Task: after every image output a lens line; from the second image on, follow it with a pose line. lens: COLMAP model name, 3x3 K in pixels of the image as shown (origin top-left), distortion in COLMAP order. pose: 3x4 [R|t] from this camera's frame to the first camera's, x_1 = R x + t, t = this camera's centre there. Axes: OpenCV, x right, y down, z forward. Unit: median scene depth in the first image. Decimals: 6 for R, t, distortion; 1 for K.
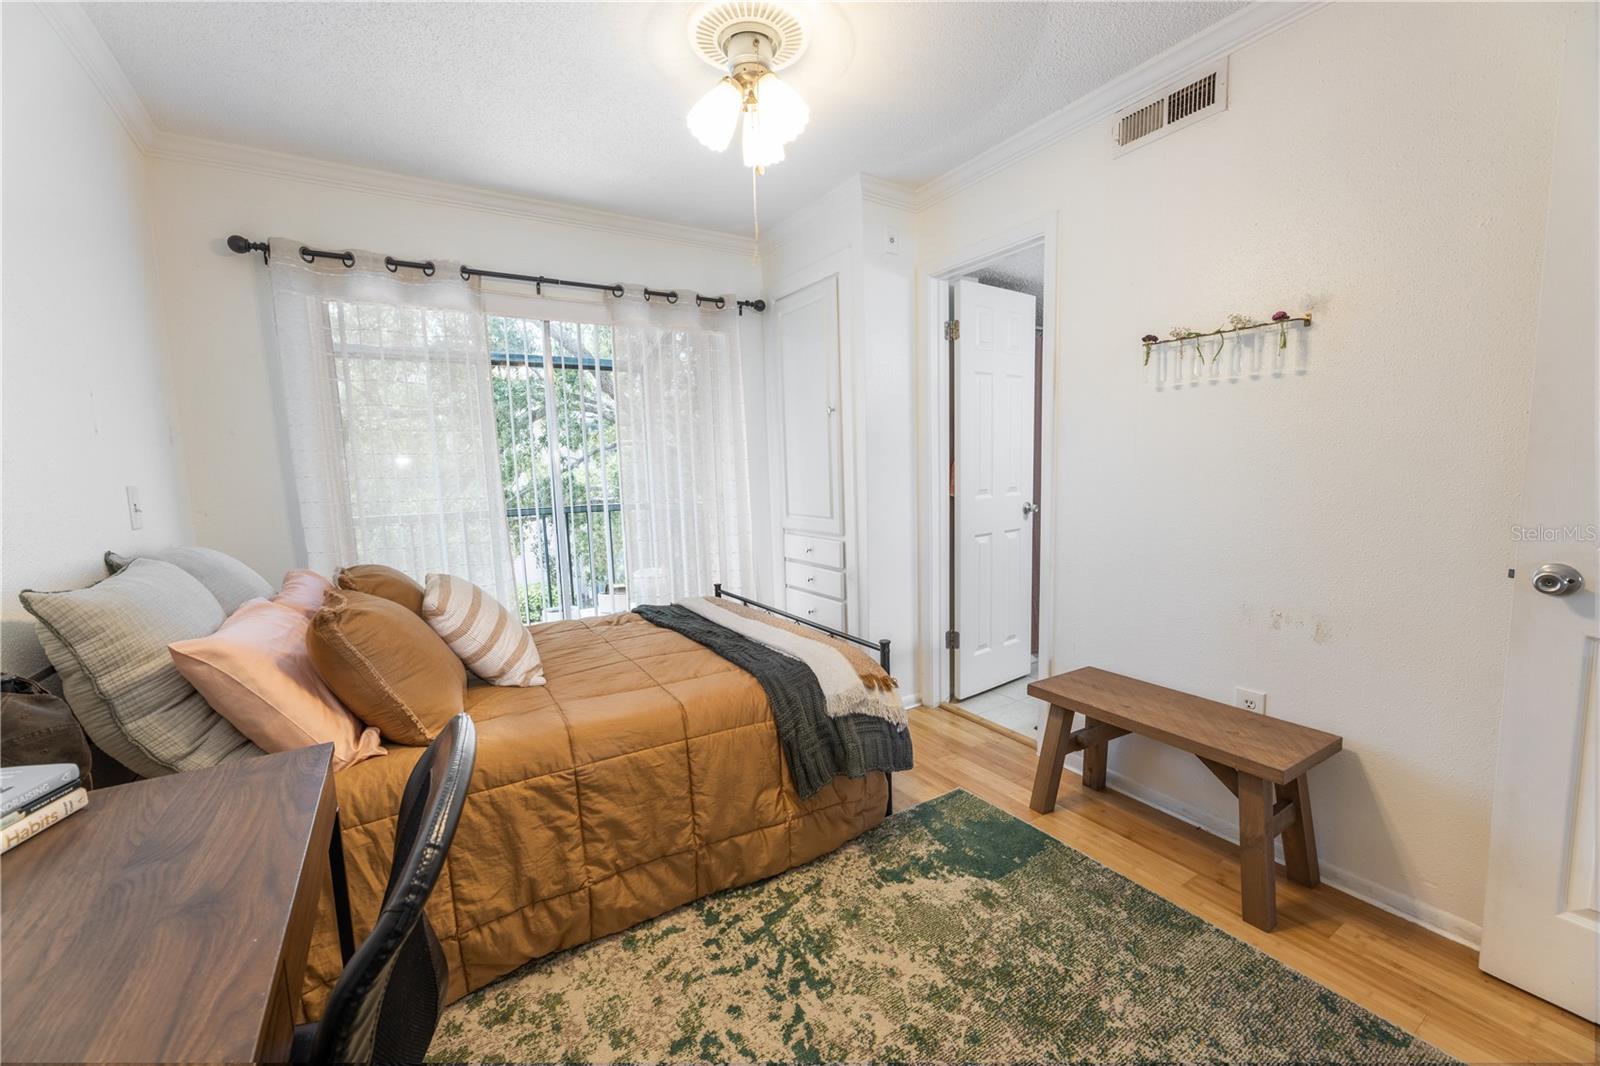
lens RADIAL K [[645.4, 0, 800.4], [0, 645.4, 533.5], [0, 0, 1]] dist [-0.000594, -0.000093]
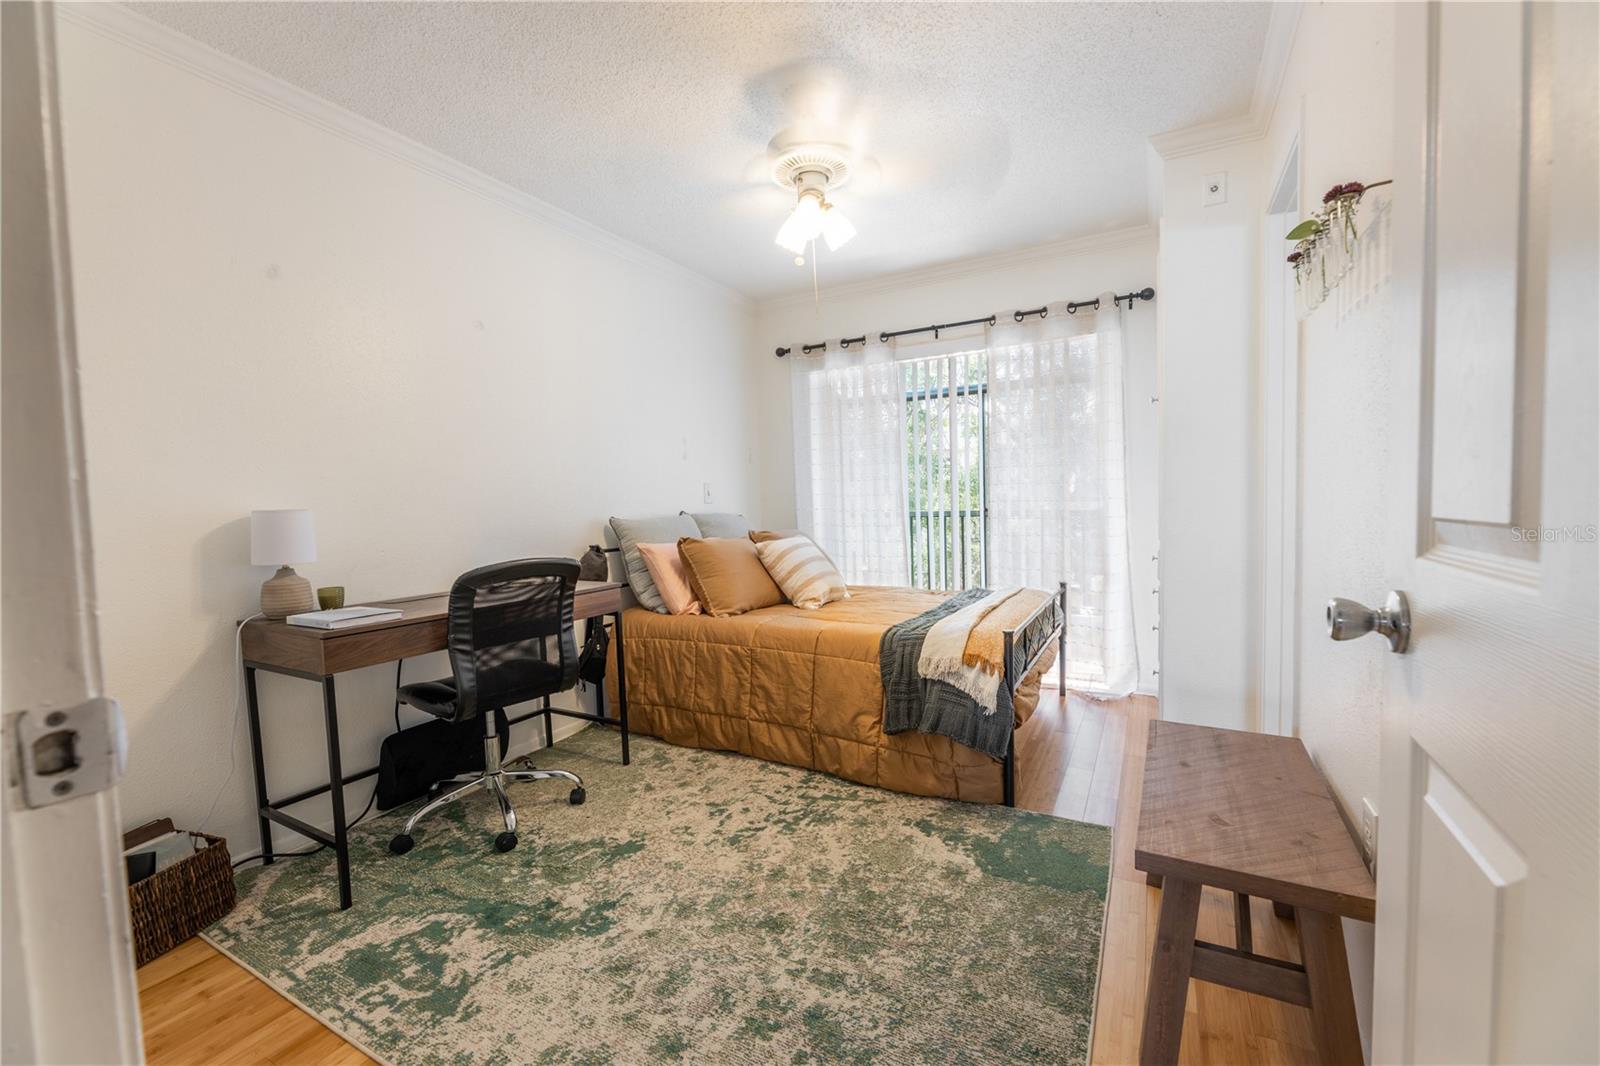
lens RADIAL K [[645.4, 0, 799.6], [0, 645.4, 538.0], [0, 0, 1]] dist [-0.000594, -0.000093]
pose [[0.484840, 0.064792, -0.872200, 1.077173], [-0.083238, 0.996144, 0.027728, 0.026091], [0.870633, 0.059156, 0.488363, 0.264439]]
